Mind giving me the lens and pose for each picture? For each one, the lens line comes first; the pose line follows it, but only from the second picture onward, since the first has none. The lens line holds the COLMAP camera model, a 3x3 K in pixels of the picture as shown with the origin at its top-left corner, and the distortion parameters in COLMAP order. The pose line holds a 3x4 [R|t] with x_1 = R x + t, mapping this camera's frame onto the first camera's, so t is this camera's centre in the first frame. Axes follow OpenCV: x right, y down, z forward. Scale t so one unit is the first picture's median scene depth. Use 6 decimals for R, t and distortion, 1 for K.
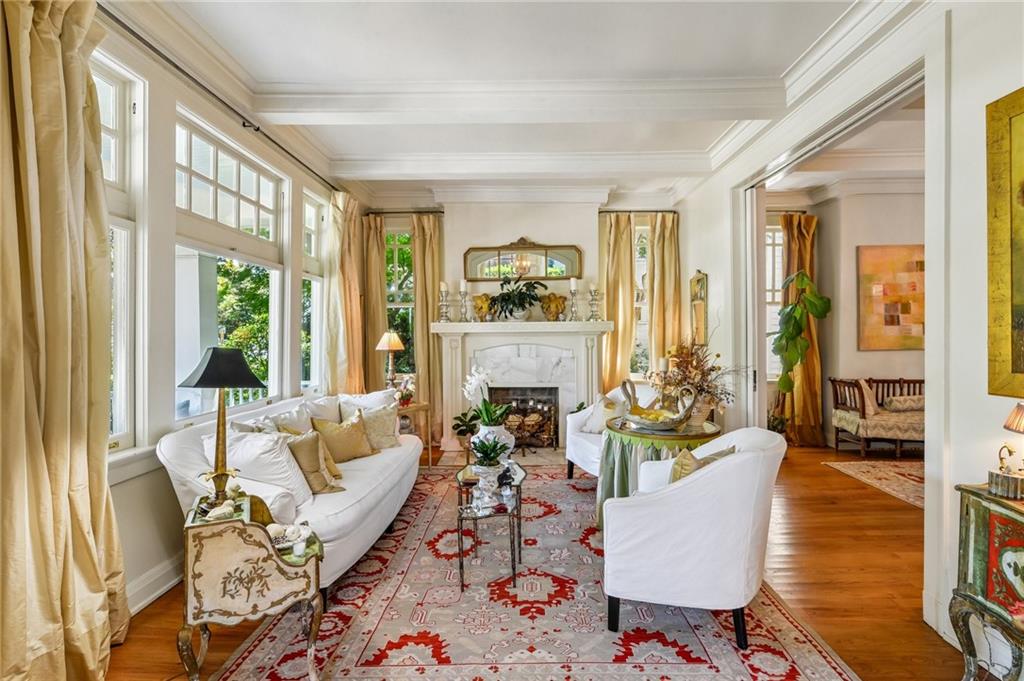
lens RADIAL K [[471.7, 0, 512.0], [0, 471.7, 340.5], [0, 0, 1]] dist [-0.014675, -0.000009]
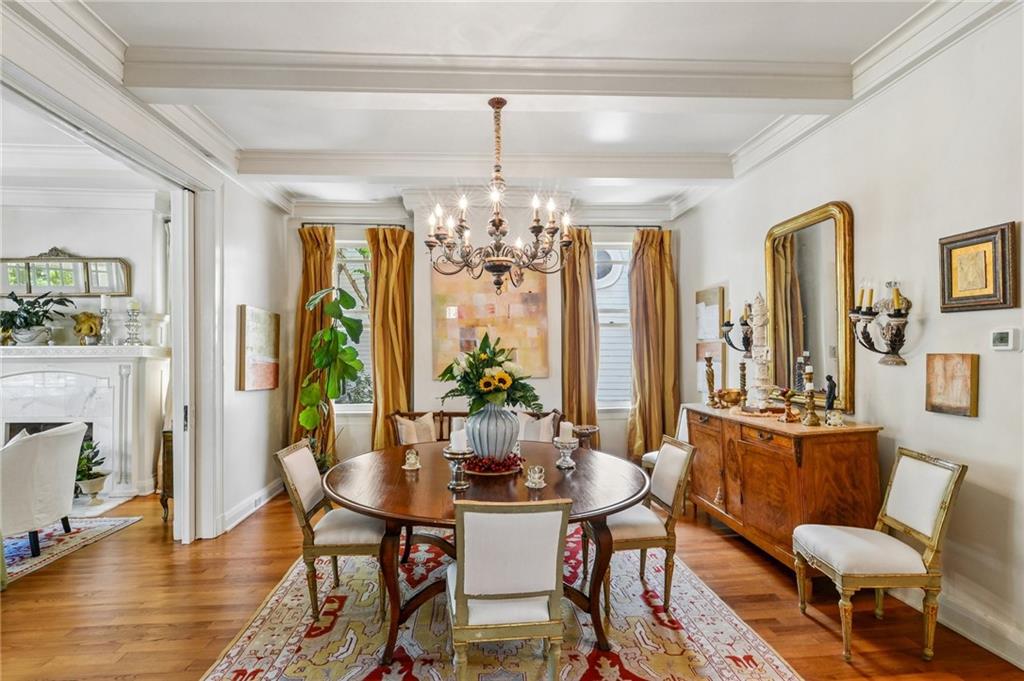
lens RADIAL K [[471.7, 0, 512.0], [0, 471.7, 340.5], [0, 0, 1]] dist [-0.014675, -0.000009]
pose [[0.995545, 0.006325, 0.094072, 0.789721], [-0.002081, 0.998978, -0.045144, -0.012806], [-0.094262, 0.044747, 0.994541, 0.086448]]
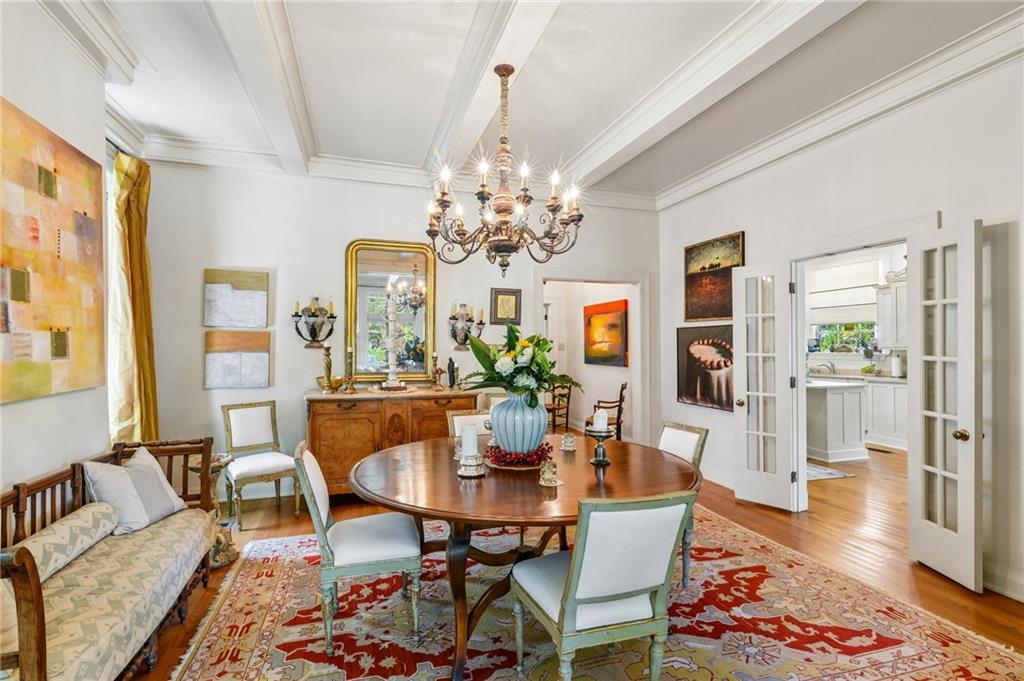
lens RADIAL K [[471.7, 0, 512.0], [0, 471.7, 340.5], [0, 0, 1]] dist [-0.014675, -0.000009]
pose [[-0.323252, 0.015647, 0.946183, 0.376207], [0.012070, 0.999850, -0.012411, -0.017730], [-0.946236, 0.007409, -0.323393, 0.737015]]
